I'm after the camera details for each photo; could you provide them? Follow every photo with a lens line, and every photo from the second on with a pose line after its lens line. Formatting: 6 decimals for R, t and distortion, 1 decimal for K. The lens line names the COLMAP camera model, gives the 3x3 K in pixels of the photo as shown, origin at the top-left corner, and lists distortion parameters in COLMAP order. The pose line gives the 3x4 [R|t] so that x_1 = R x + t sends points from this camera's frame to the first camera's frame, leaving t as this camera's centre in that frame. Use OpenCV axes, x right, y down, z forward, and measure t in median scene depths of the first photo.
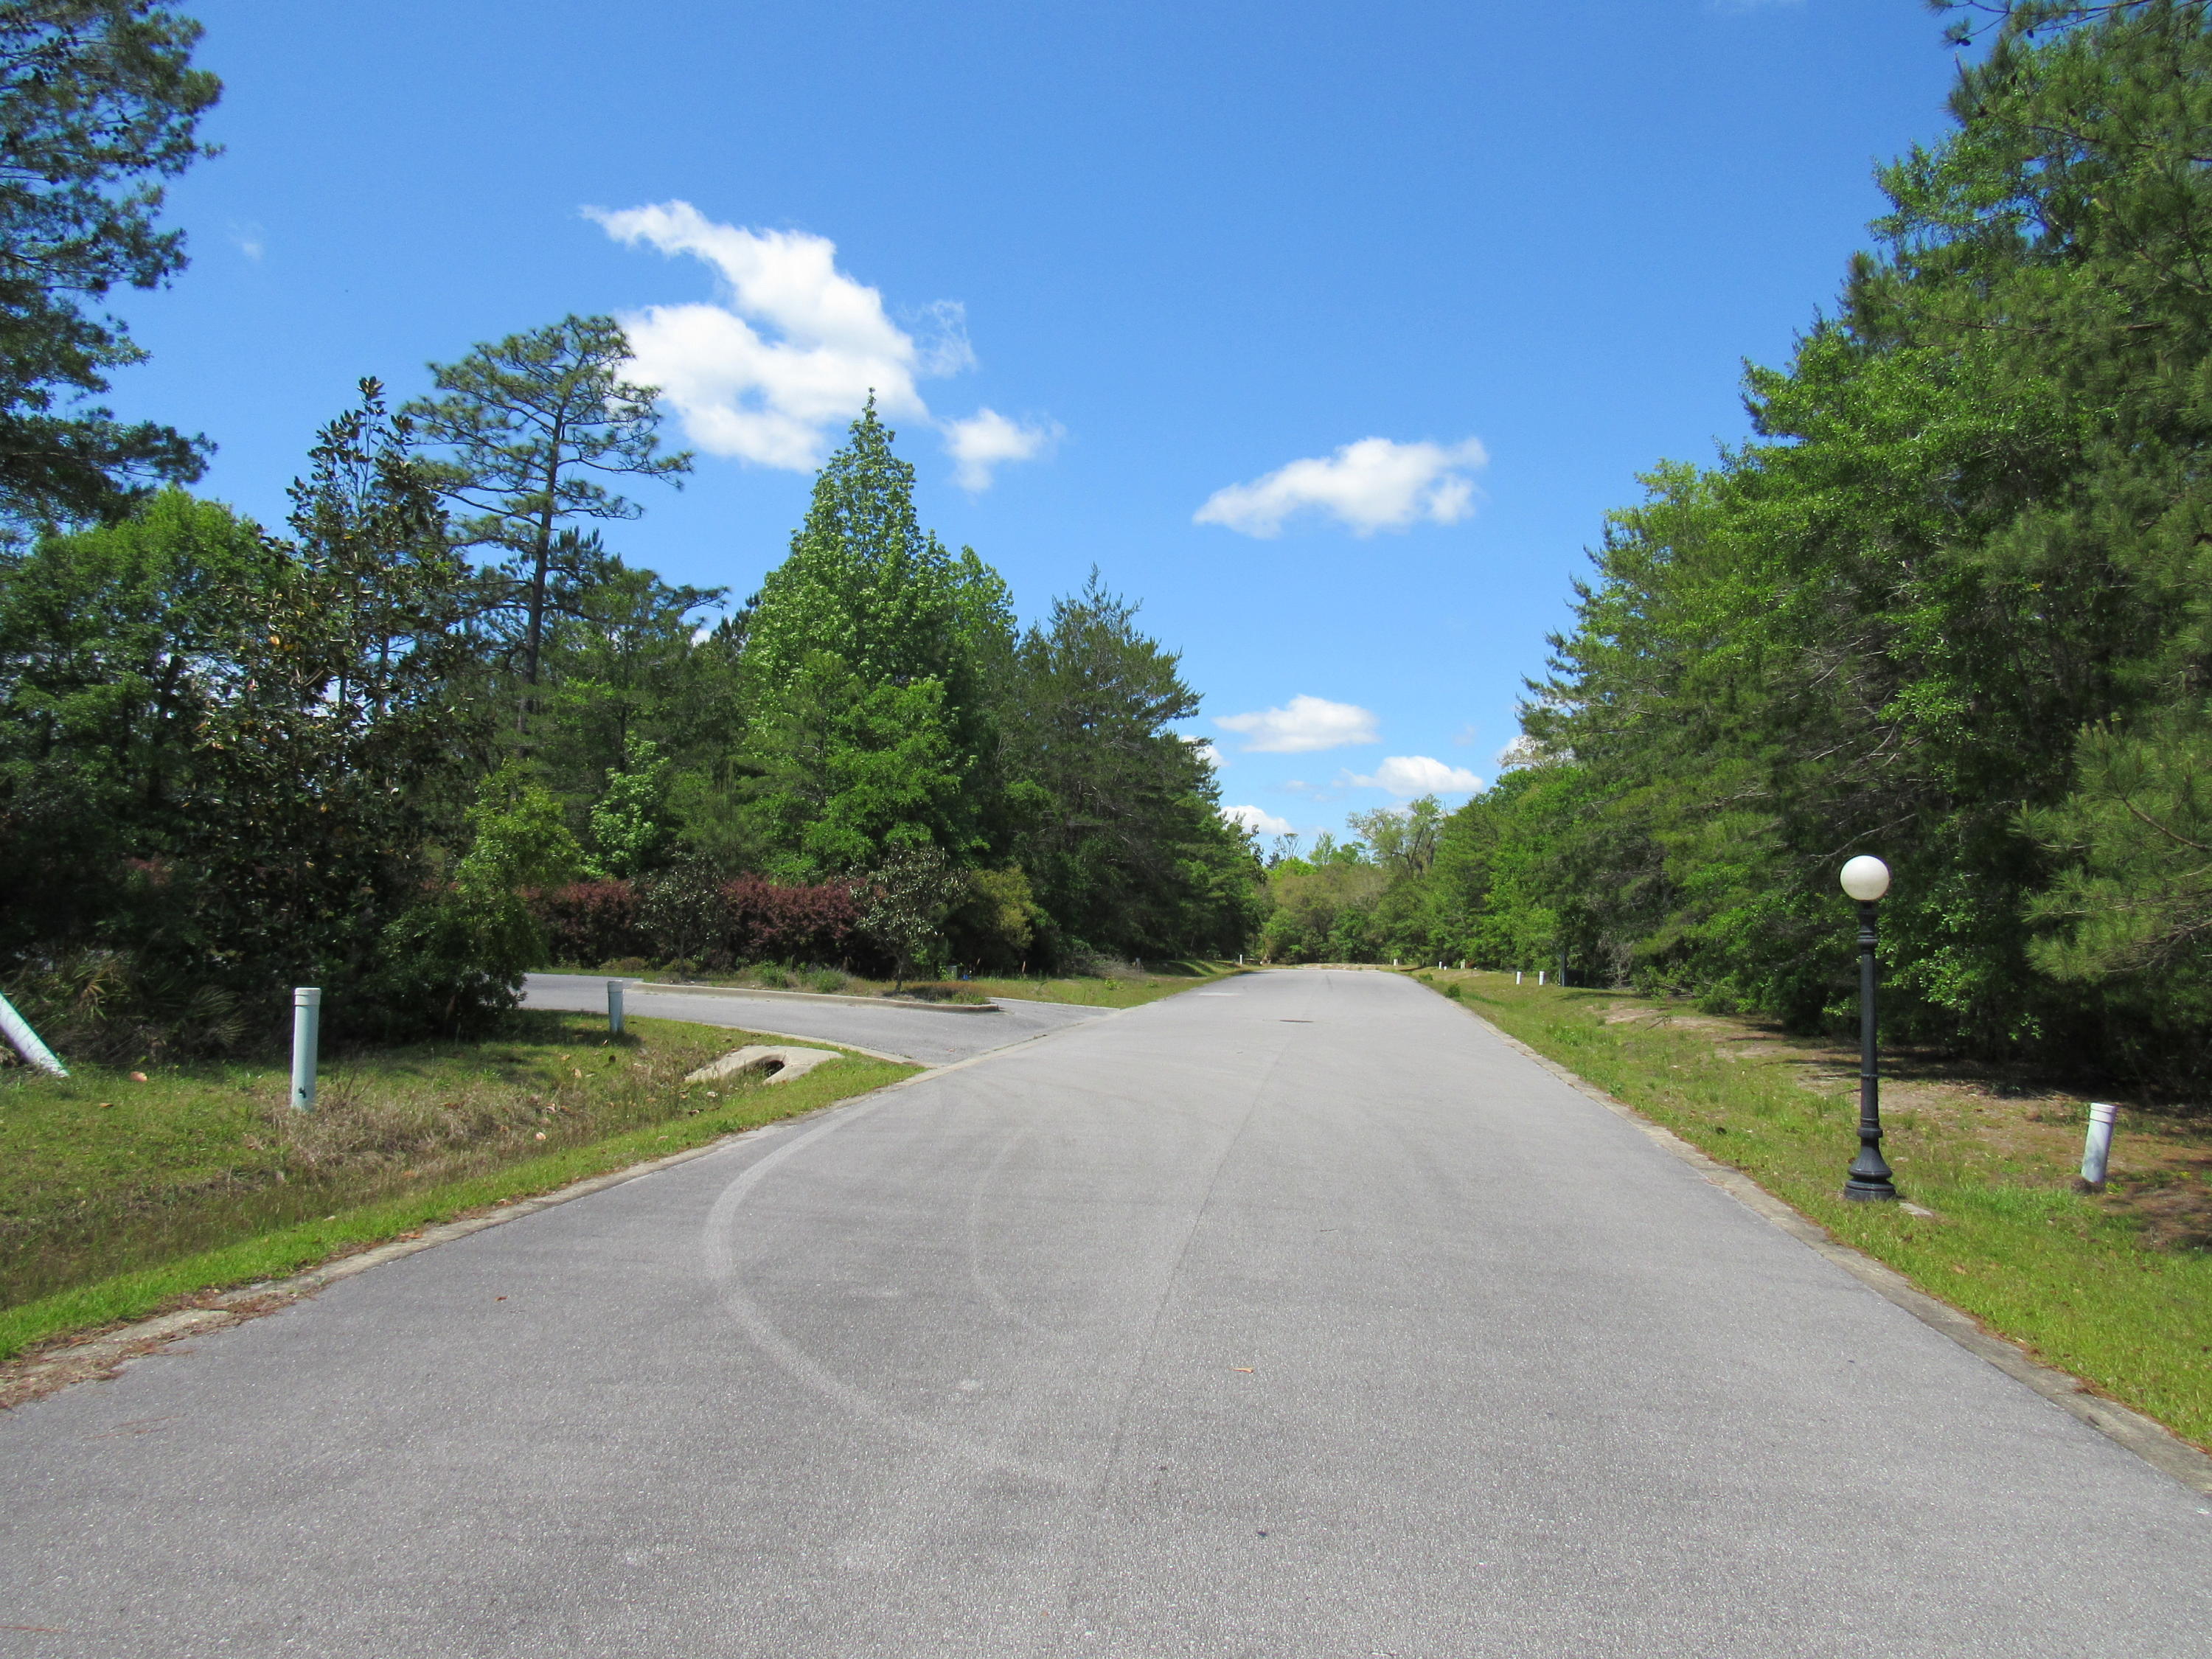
lens RADIAL K [[1685.7, 0, 1106.0], [0, 1685.7, 829.5], [0, 0, 1]] dist [0.022412, -0.009933]
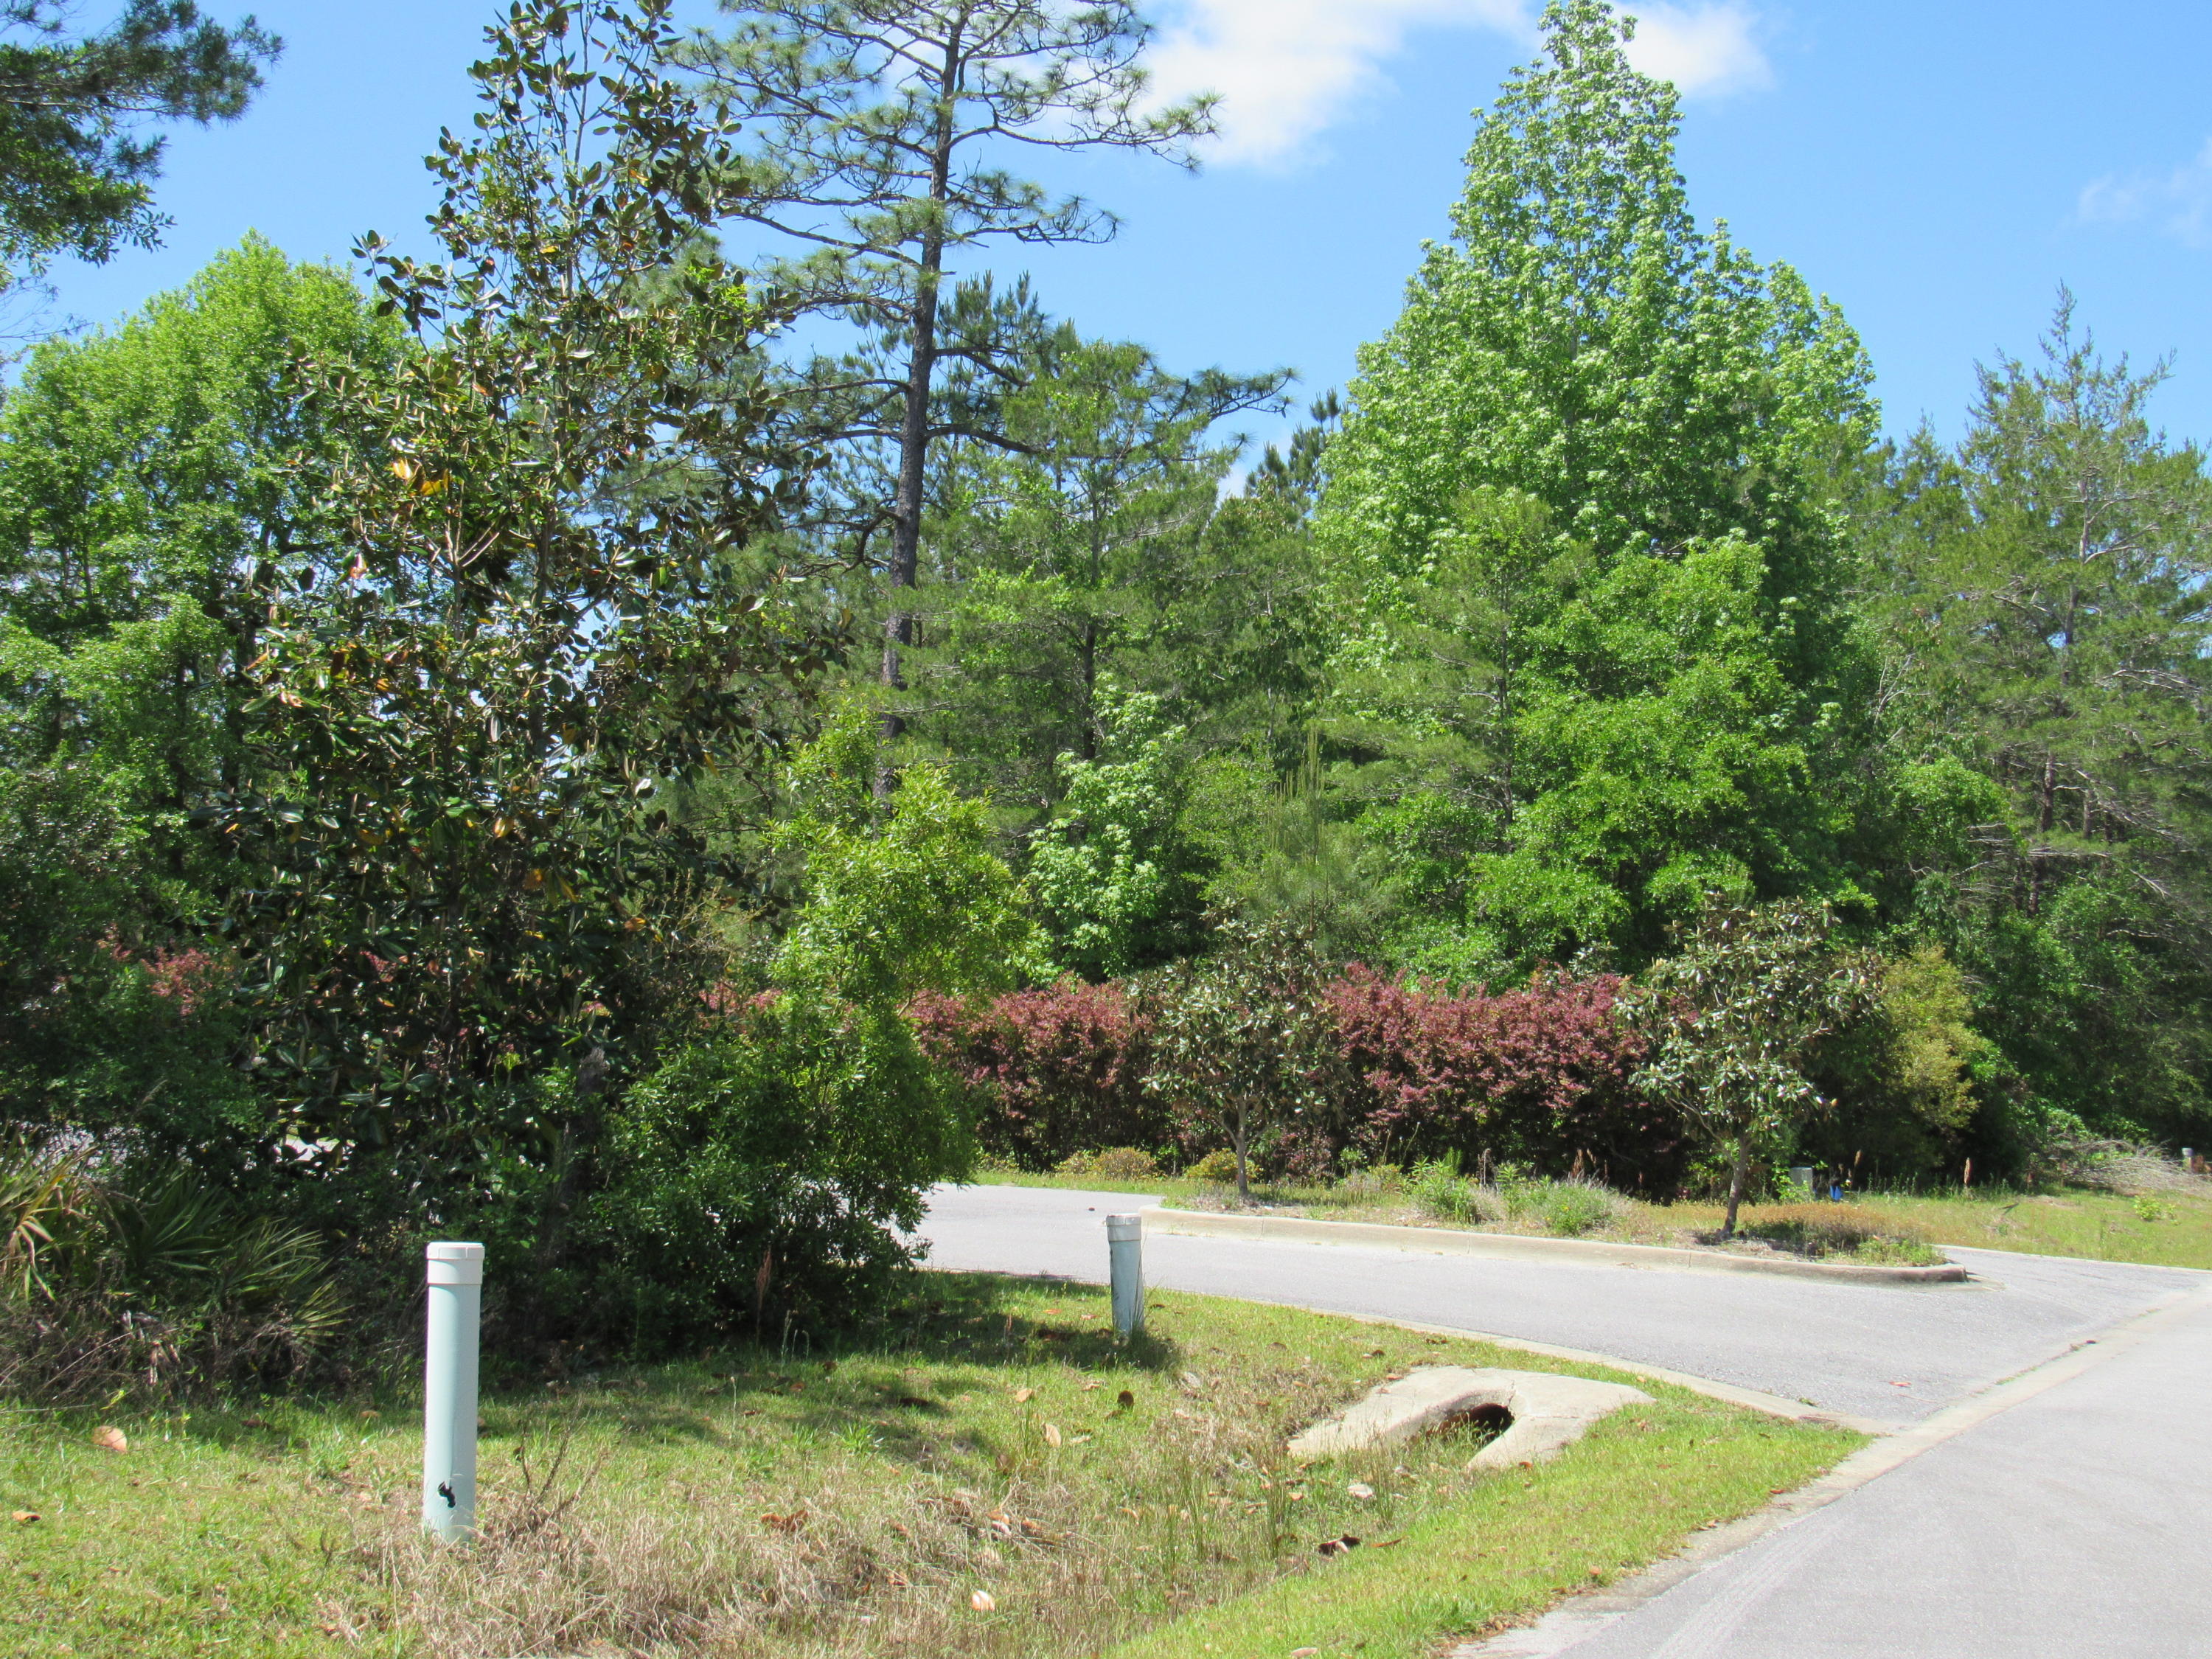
lens RADIAL K [[3241.4, 0, 1106.0], [0, 3241.4, 829.5], [0, 0, 1]] dist [-0.028417, -0.135912]
pose [[0.965825, -0.022403, -0.258224, -0.045953], [0.017745, 0.999635, -0.020353, 0.004651], [0.258585, 0.015076, 0.965871, 0.114740]]
